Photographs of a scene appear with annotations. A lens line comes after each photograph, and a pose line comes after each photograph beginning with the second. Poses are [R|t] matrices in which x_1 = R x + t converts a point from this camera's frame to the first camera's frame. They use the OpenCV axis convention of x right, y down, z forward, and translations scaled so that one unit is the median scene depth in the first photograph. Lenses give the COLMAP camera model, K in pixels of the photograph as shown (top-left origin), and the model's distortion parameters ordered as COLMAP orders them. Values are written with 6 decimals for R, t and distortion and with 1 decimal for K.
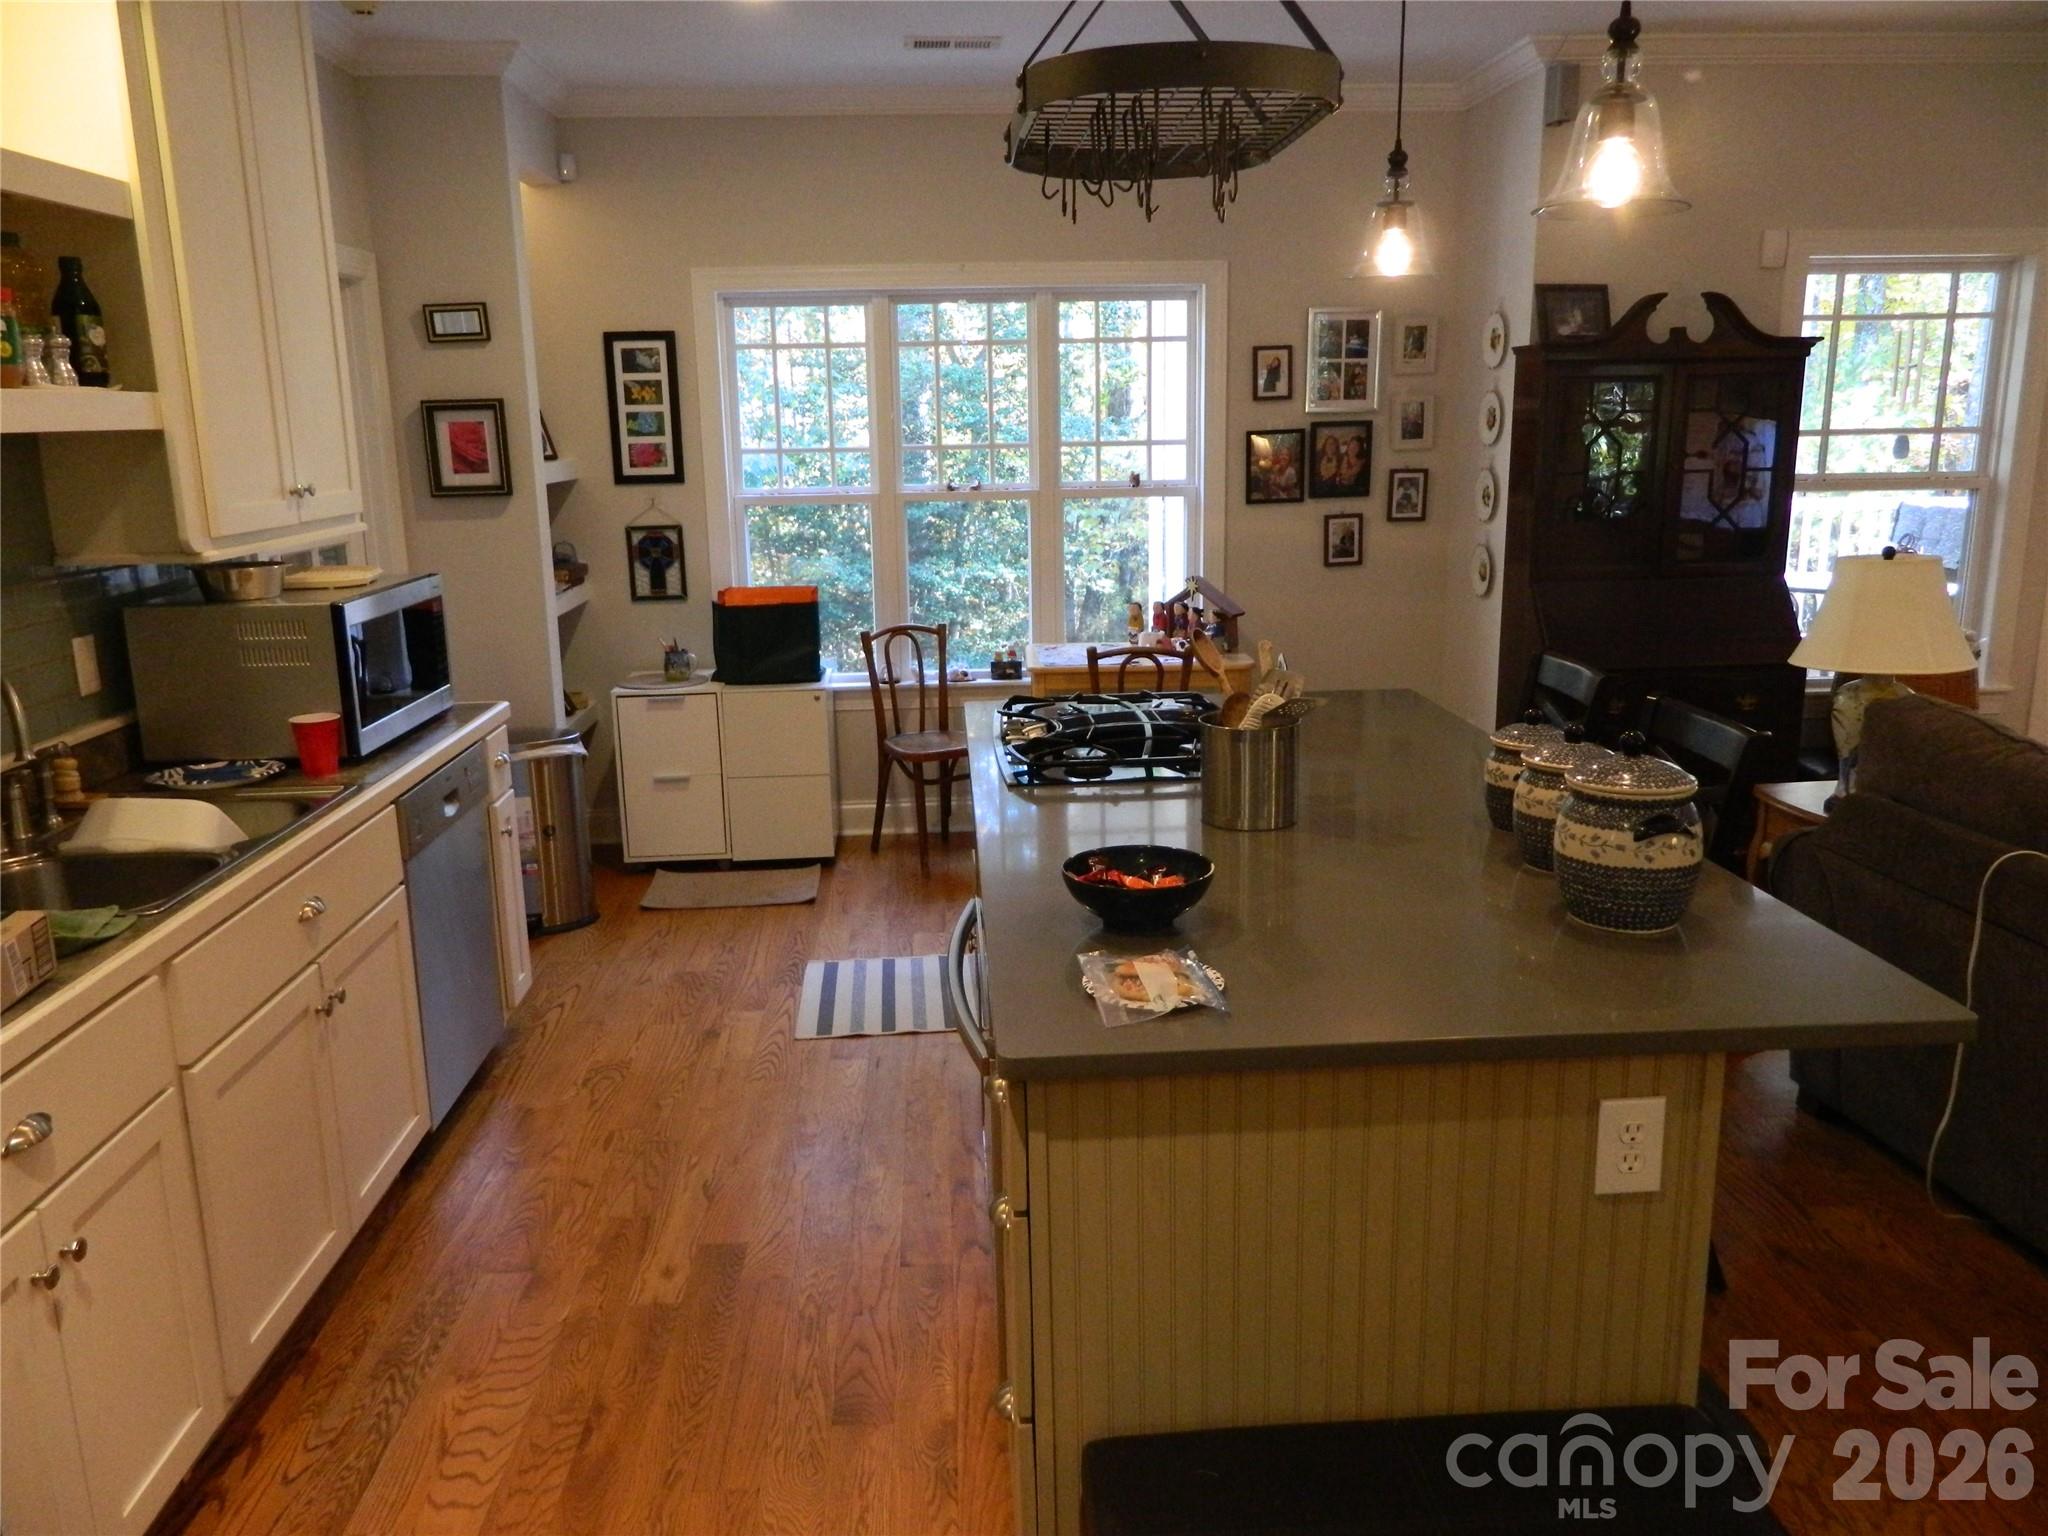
lens RADIAL K [[1527.0, 0, 1025.9], [0, 1527.0, 768.3], [0, 0, 1]] dist [0.006367, -0.010945]
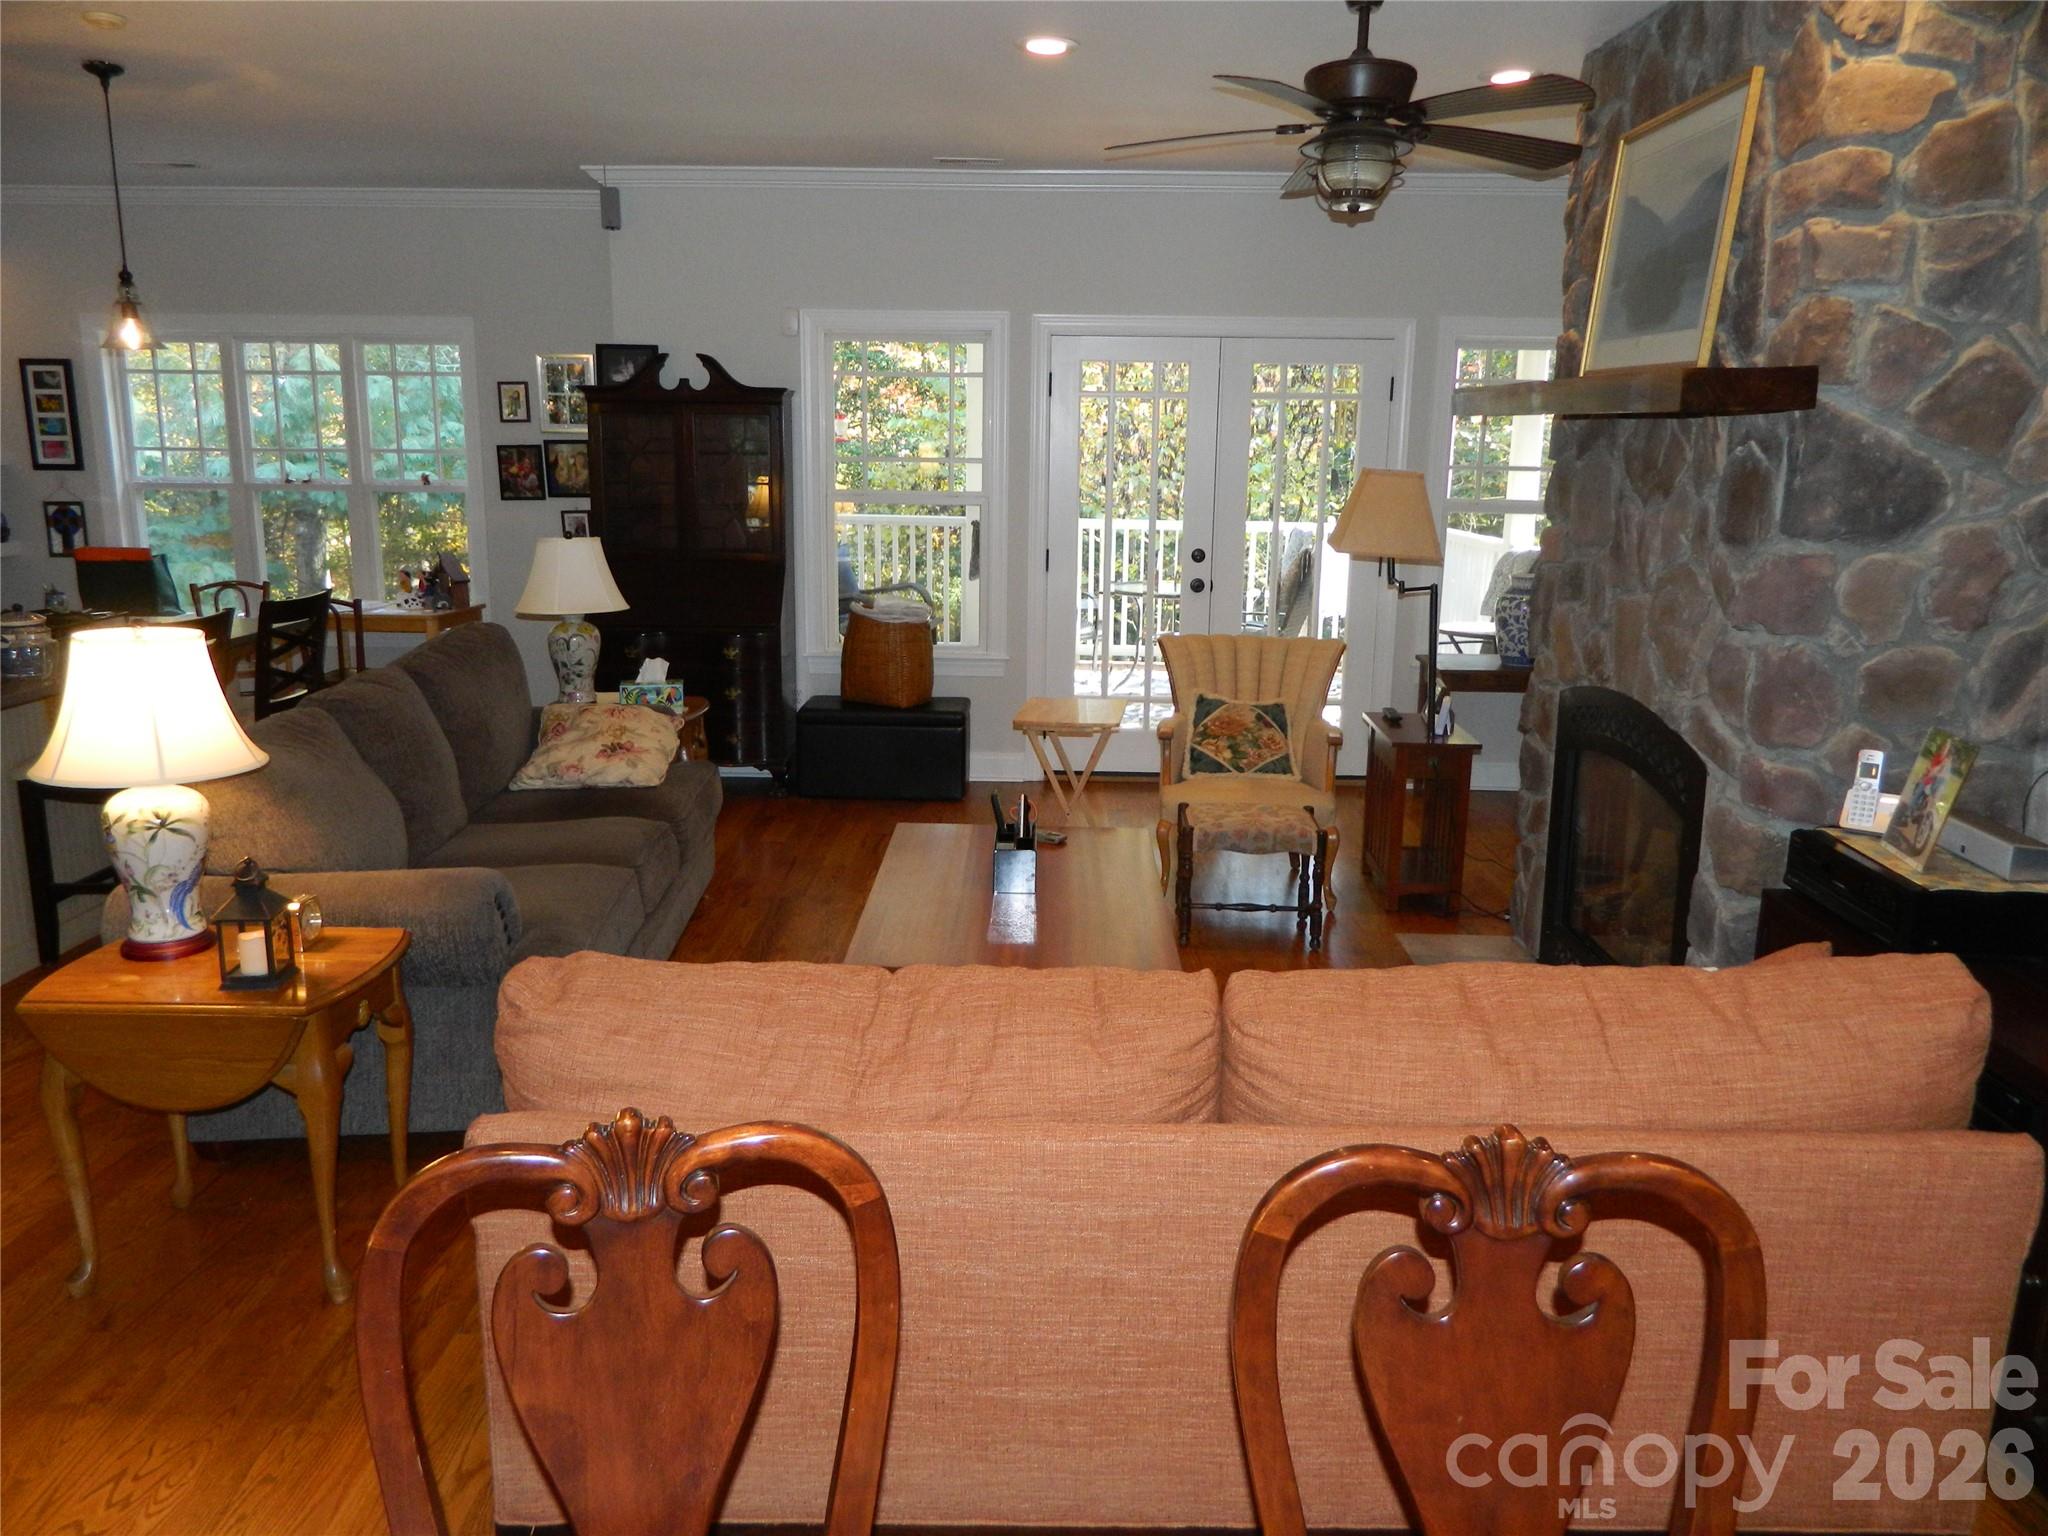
lens RADIAL K [[1527.0, 0, 1023.8], [0, 1527.0, 770.0], [0, 0, 1]] dist [0.006367, -0.010945]
pose [[0.996156, 0.046673, -0.074126, 0.727643], [-0.047117, 0.998880, -0.004251, 0.046073], [0.073844, 0.007727, 0.997240, -0.293232]]
